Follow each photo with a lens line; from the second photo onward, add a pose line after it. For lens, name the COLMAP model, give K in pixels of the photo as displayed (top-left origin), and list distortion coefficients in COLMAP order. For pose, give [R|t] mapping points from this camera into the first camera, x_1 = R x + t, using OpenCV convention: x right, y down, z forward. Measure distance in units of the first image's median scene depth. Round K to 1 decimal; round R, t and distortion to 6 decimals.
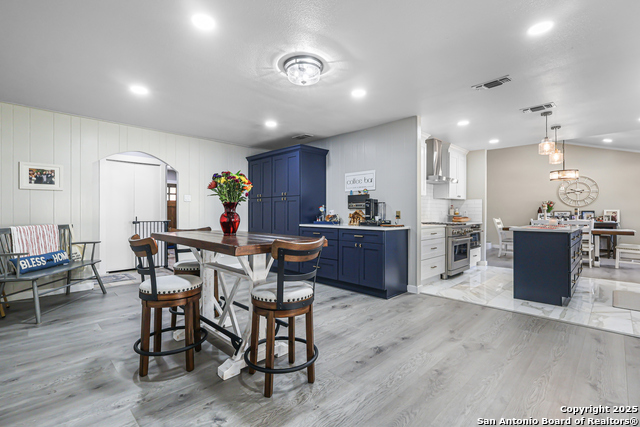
lens RADIAL K [[300.4, 0, 319.4], [0, 300.4, 217.7], [0, 0, 1]] dist [0.001701, 0.000253]
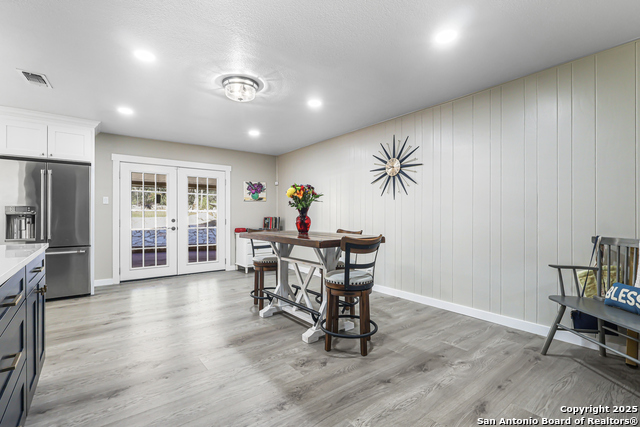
lens RADIAL K [[300.4, 0, 319.4], [0, 300.4, 217.7], [0, 0, 1]] dist [0.001701, 0.000253]
pose [[-0.992301, -0.005205, 0.123743, -0.454706], [-0.003029, 0.999837, 0.017773, -0.029407], [-0.123815, 0.017261, -0.992155, 1.959066]]
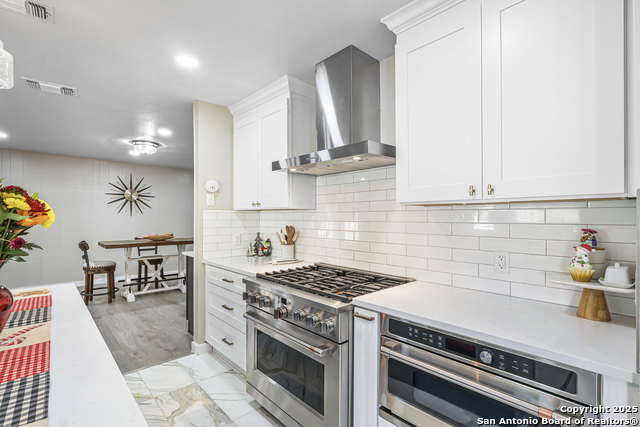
lens RADIAL K [[300.4, 0, 319.4], [0, 300.4, 217.7], [0, 0, 1]] dist [0.001701, 0.000253]
pose [[-0.049035, -0.003505, -0.998791, 1.509742], [-0.014257, 0.999894, -0.002809, -0.097035], [0.998695, 0.014102, -0.049079, 1.959039]]
